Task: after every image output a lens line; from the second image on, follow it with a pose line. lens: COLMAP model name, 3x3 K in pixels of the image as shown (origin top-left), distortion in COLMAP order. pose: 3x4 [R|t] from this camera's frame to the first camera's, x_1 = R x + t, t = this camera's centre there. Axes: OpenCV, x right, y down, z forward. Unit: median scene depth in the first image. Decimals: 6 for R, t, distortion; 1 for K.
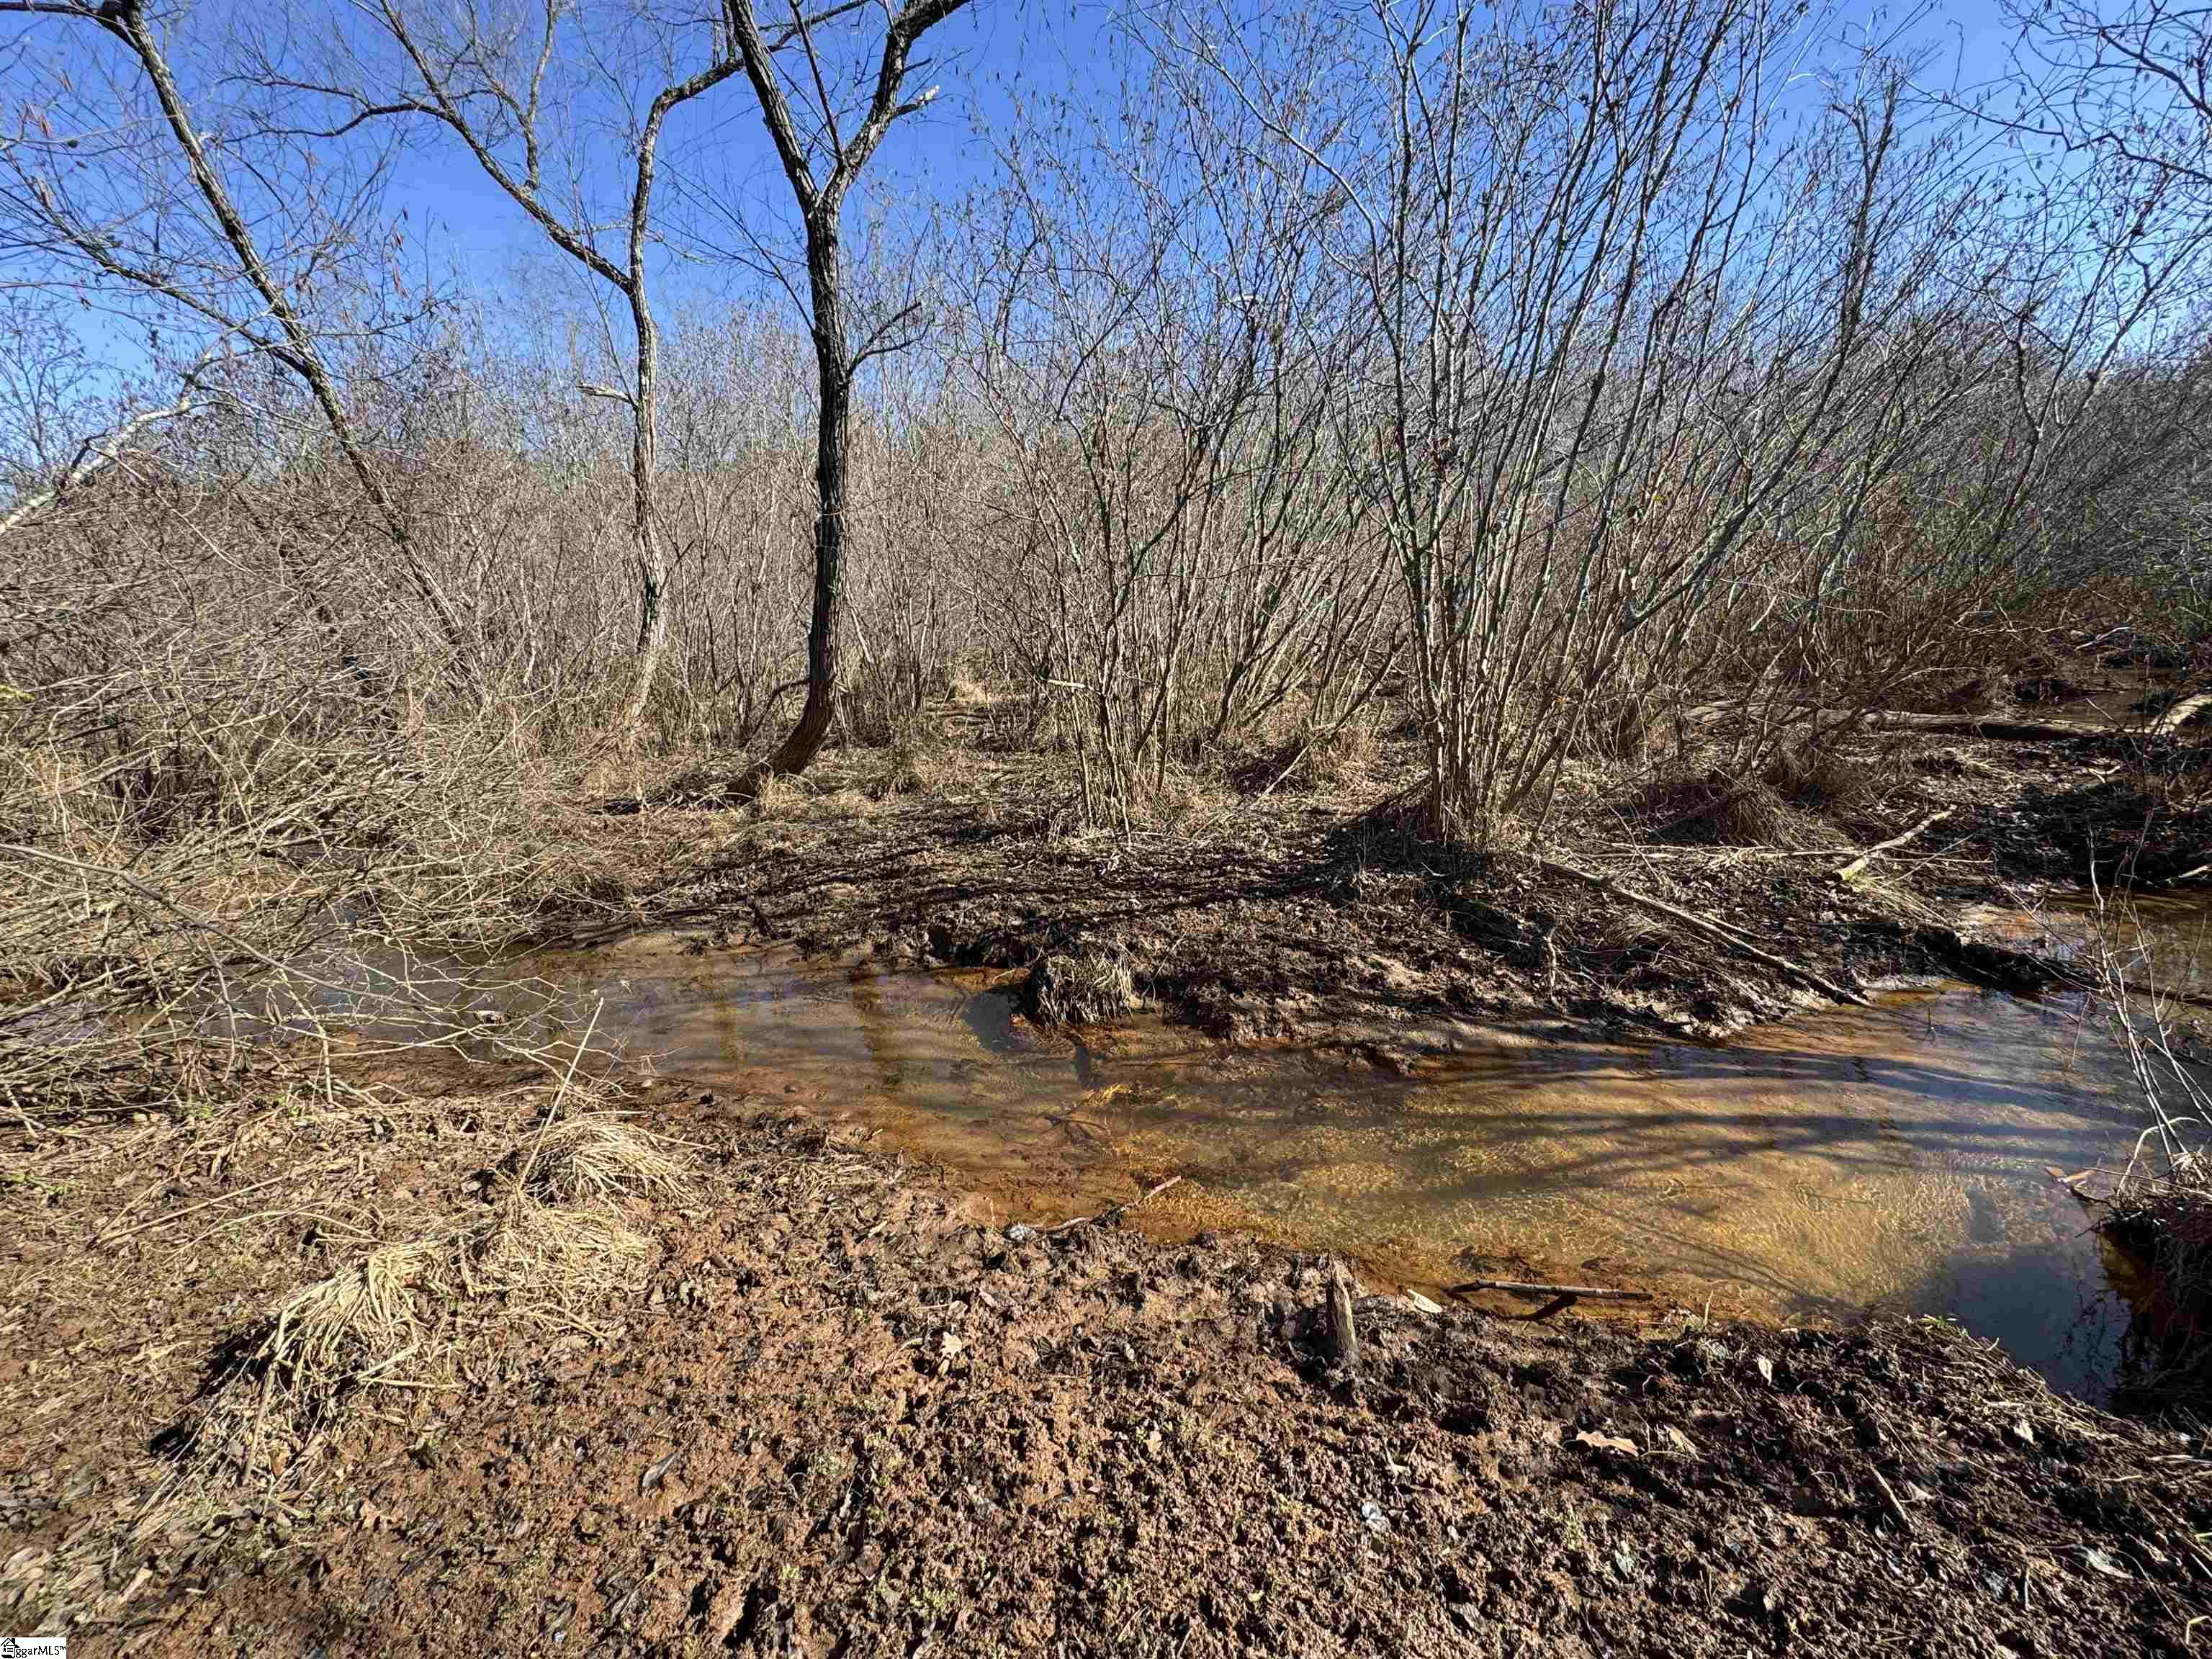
lens RADIAL K [[886.5, 0, 1105.7], [0, 886.5, 832.6], [0, 0, 1]] dist [0.001139, -0.000264]
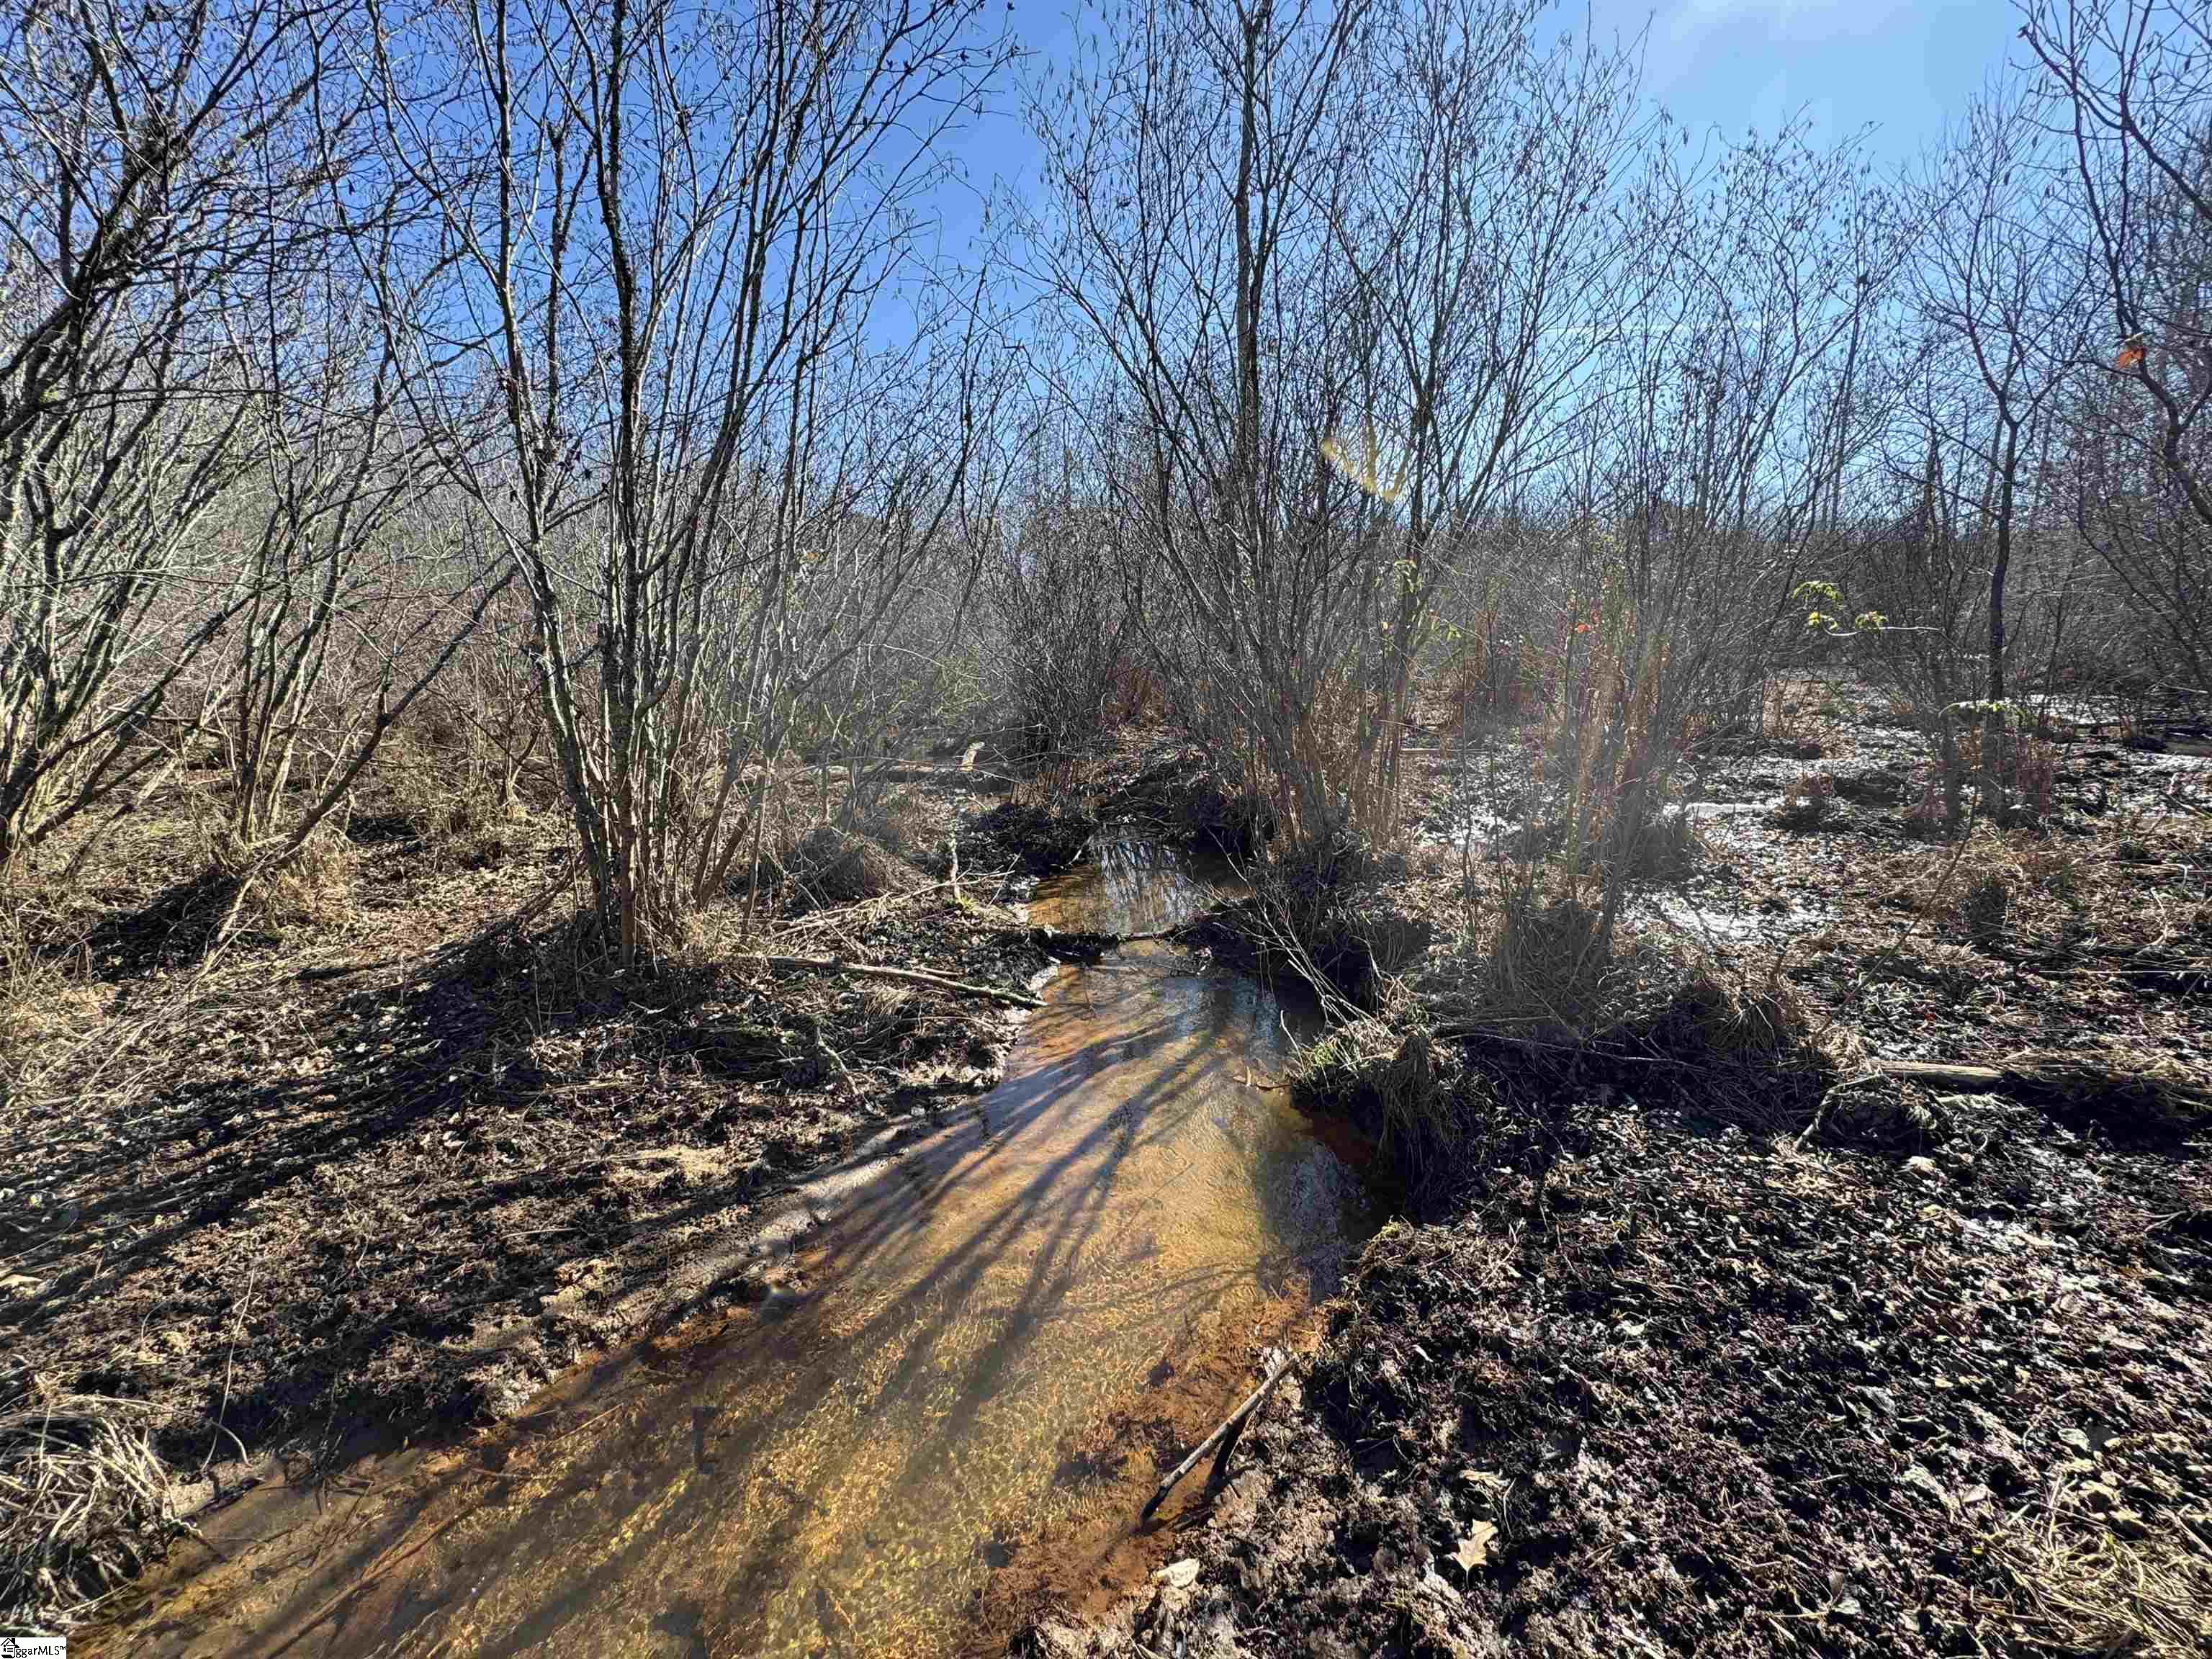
lens RADIAL K [[886.5, 0, 1105.9], [0, 886.5, 820.5], [0, 0, 1]] dist [0.001139, -0.000264]
pose [[0.412235, -0.117288, 0.903496, -0.149253], [0.199873, 0.979163, 0.035916, -0.071214], [-0.888883, 0.165779, 0.427088, 0.358485]]
